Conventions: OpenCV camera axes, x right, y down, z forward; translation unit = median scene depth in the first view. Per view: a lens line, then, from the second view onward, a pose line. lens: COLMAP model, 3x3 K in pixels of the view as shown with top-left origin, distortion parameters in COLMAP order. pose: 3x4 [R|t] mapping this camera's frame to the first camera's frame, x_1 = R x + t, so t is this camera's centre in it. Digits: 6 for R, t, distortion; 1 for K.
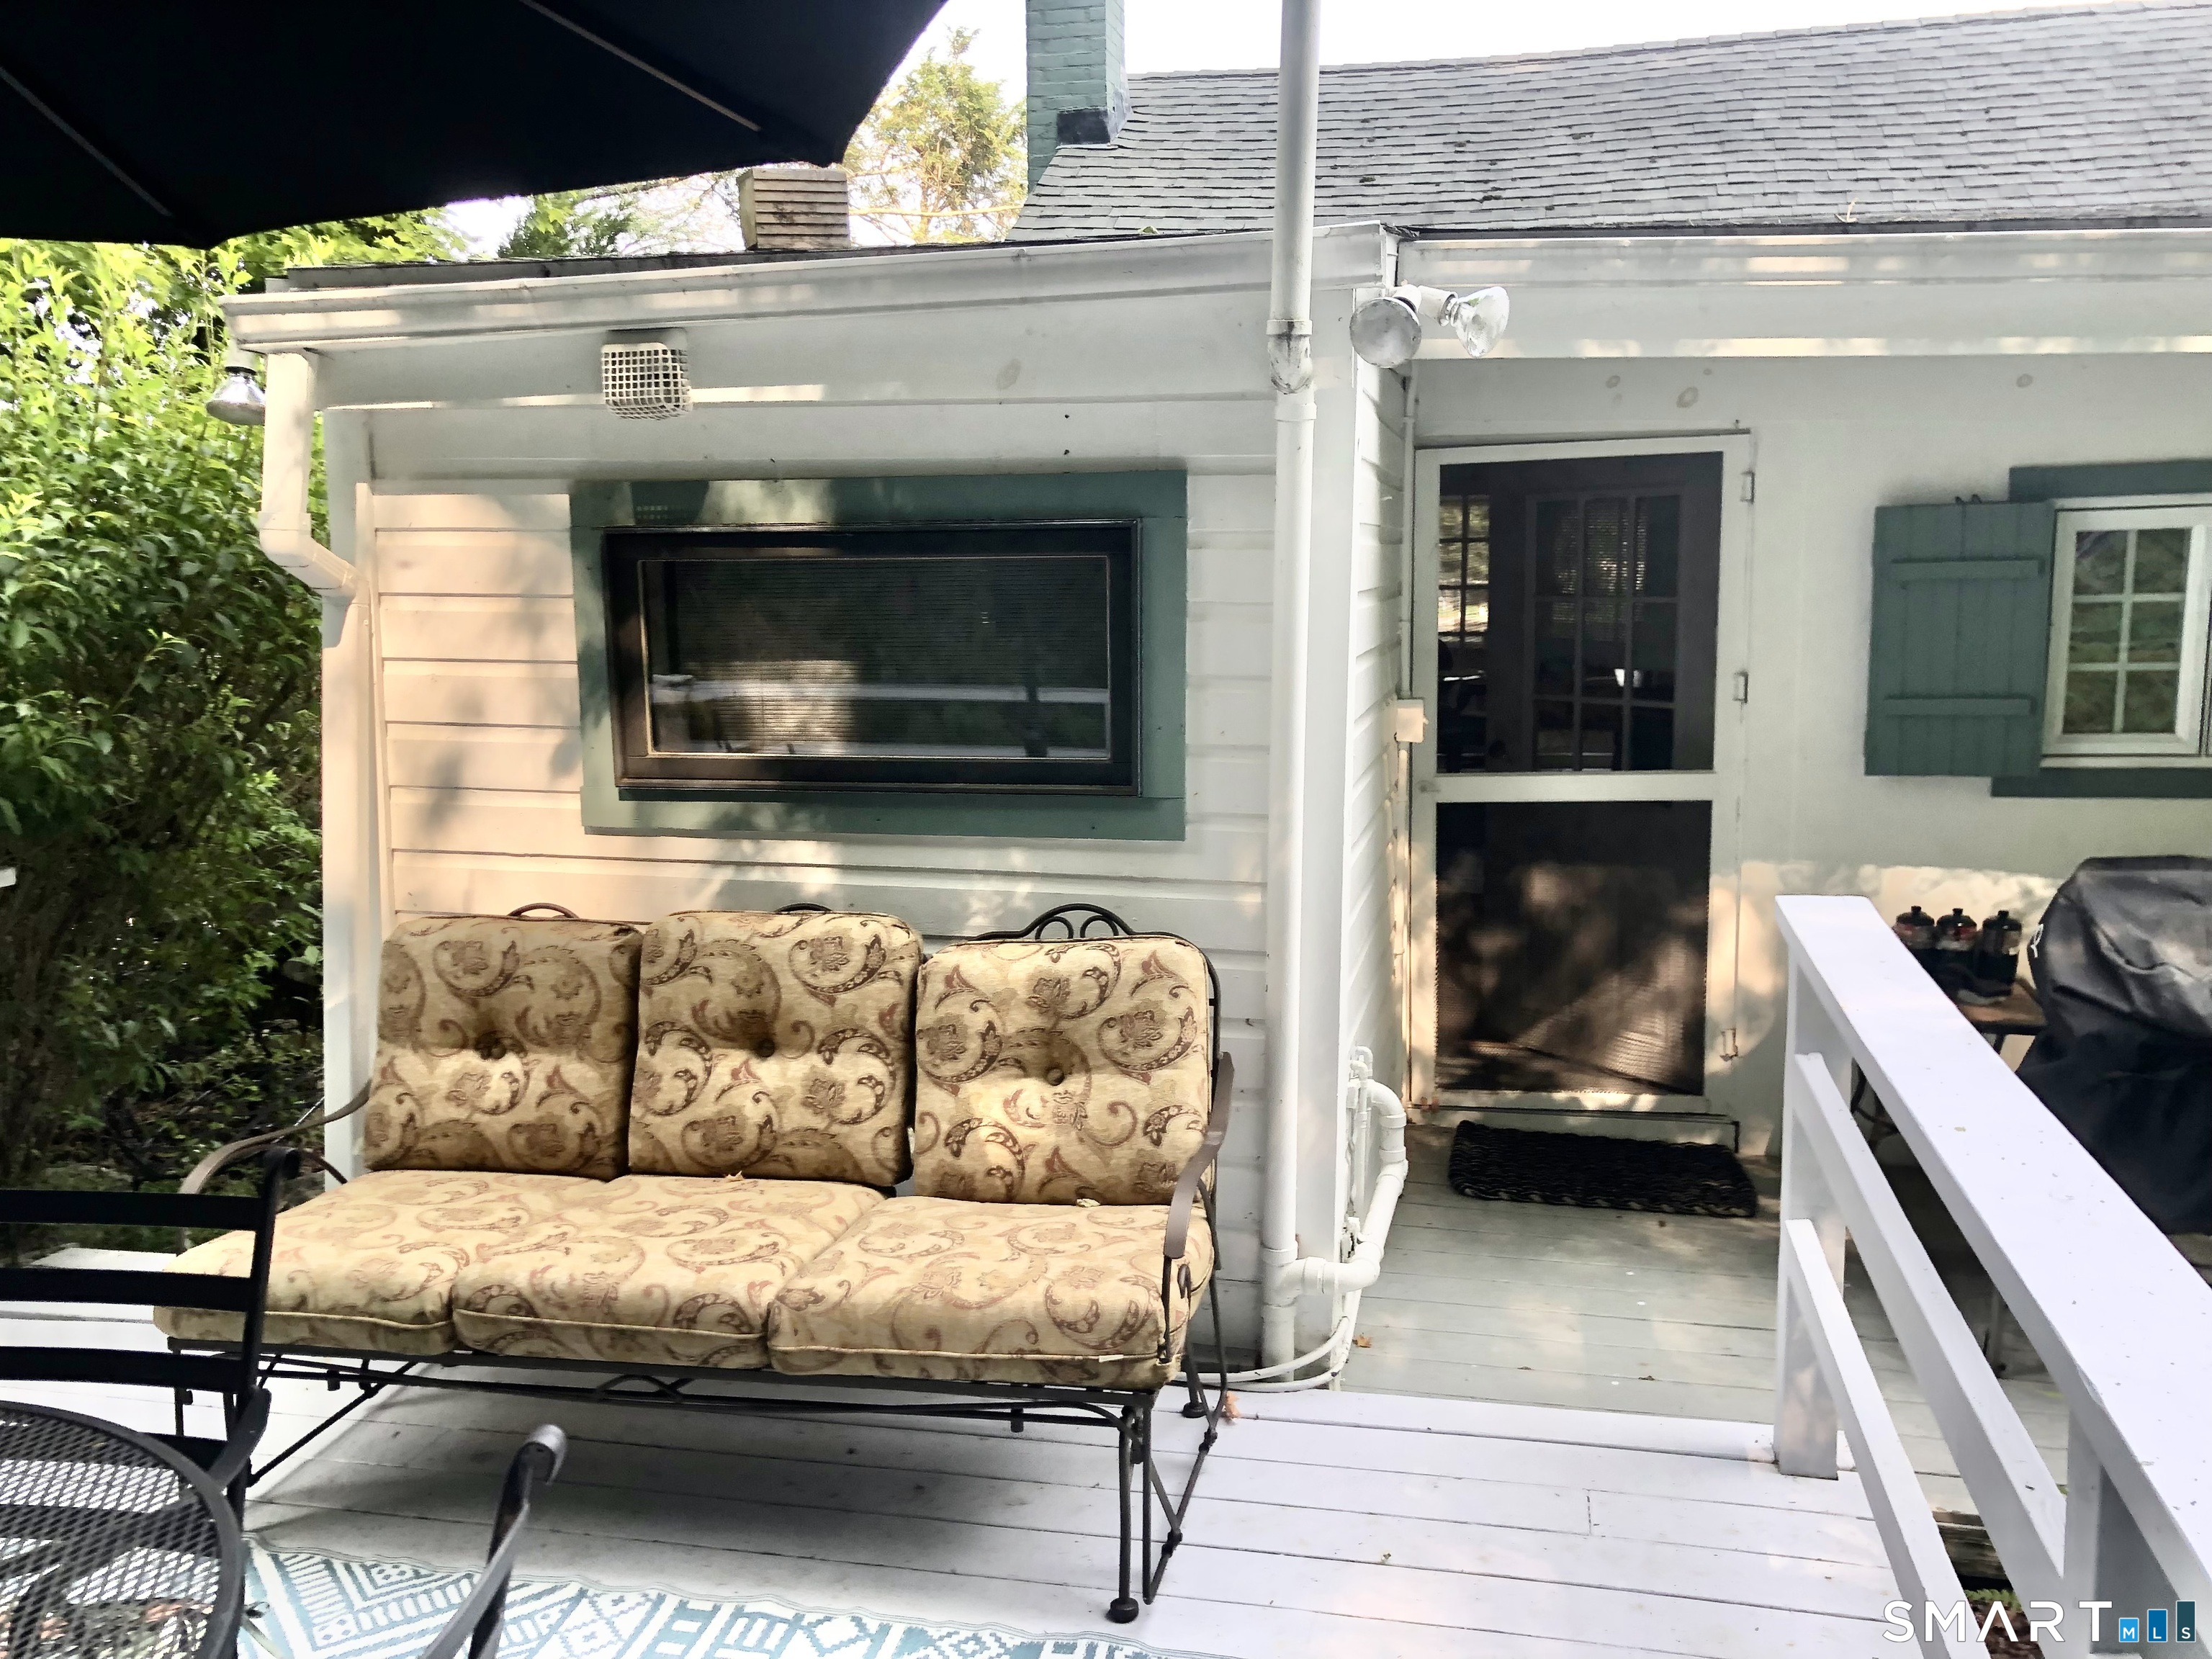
lens RADIAL K [[1831.1, 0, 1091.7], [0, 1831.1, 822.3], [0, 0, 1]] dist [0.026521, -0.009158]
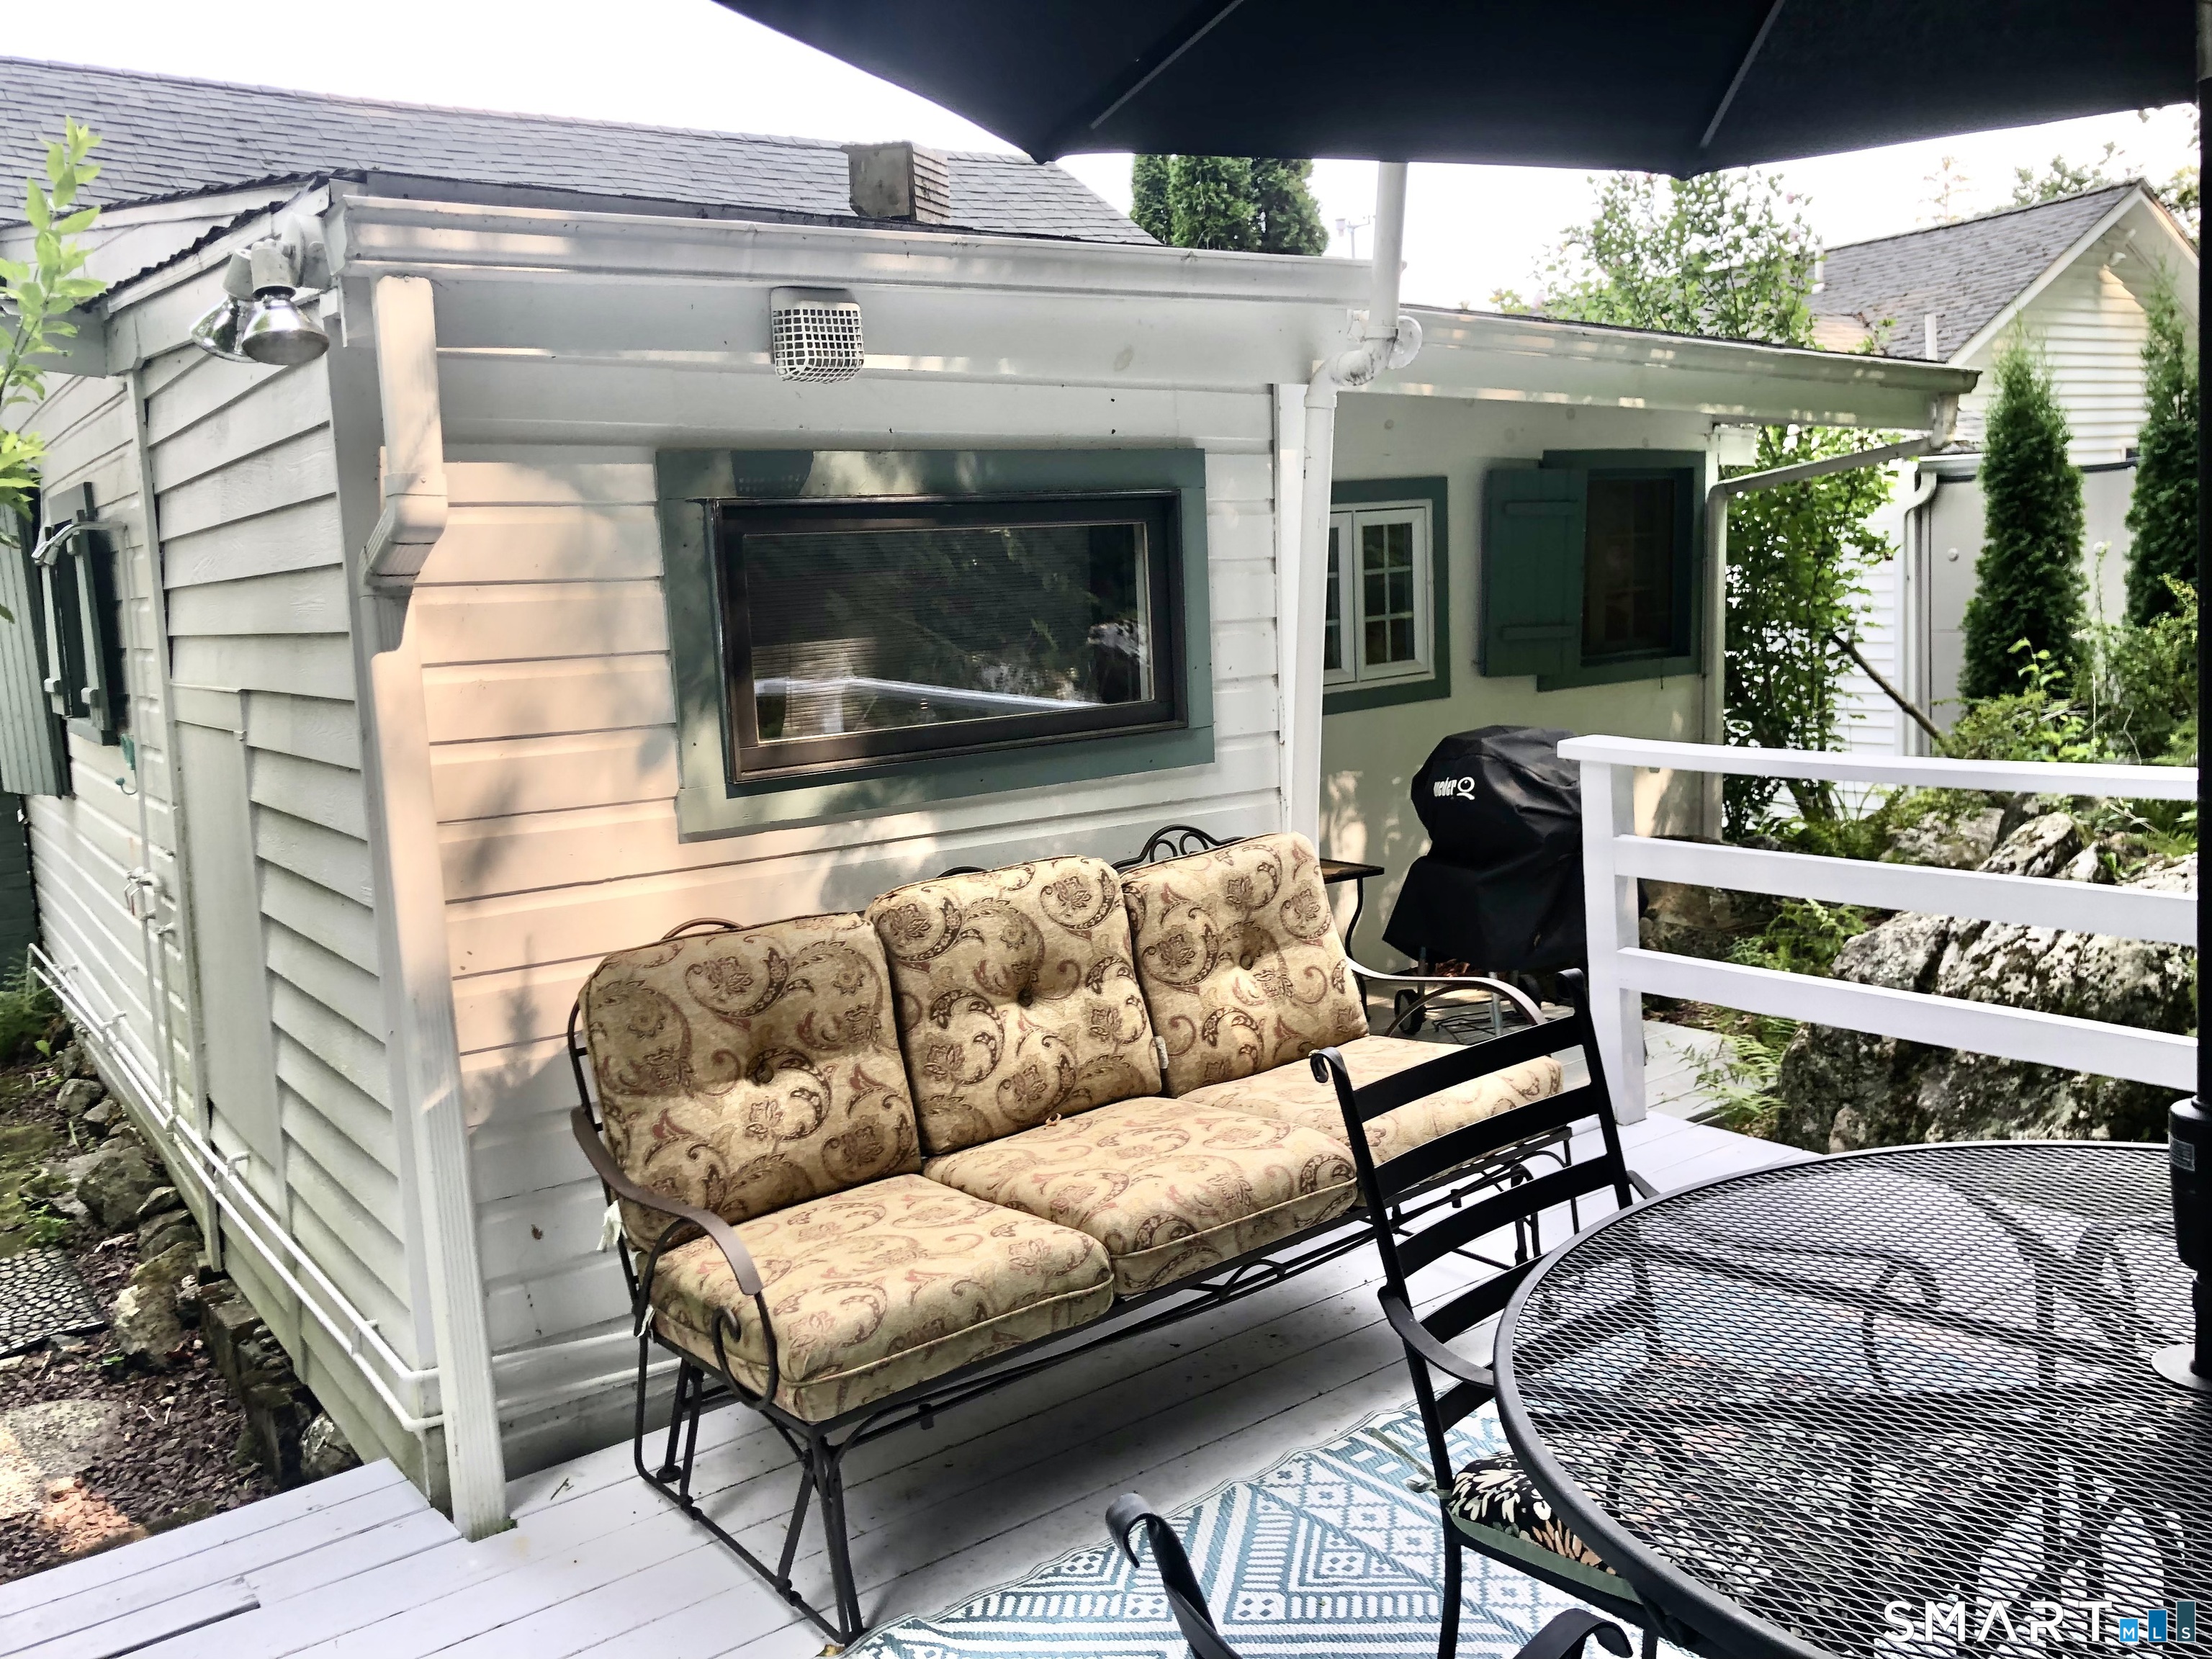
lens RADIAL K [[1831.1, 0, 1088.4], [0, 1831.1, 827.5], [0, 0, 1]] dist [0.026521, -0.009158]
pose [[0.645460, -0.123921, 0.753674, -0.898699], [0.160283, 0.986755, 0.024975, 0.008965], [-0.746787, 0.104681, 0.656773, 0.287099]]
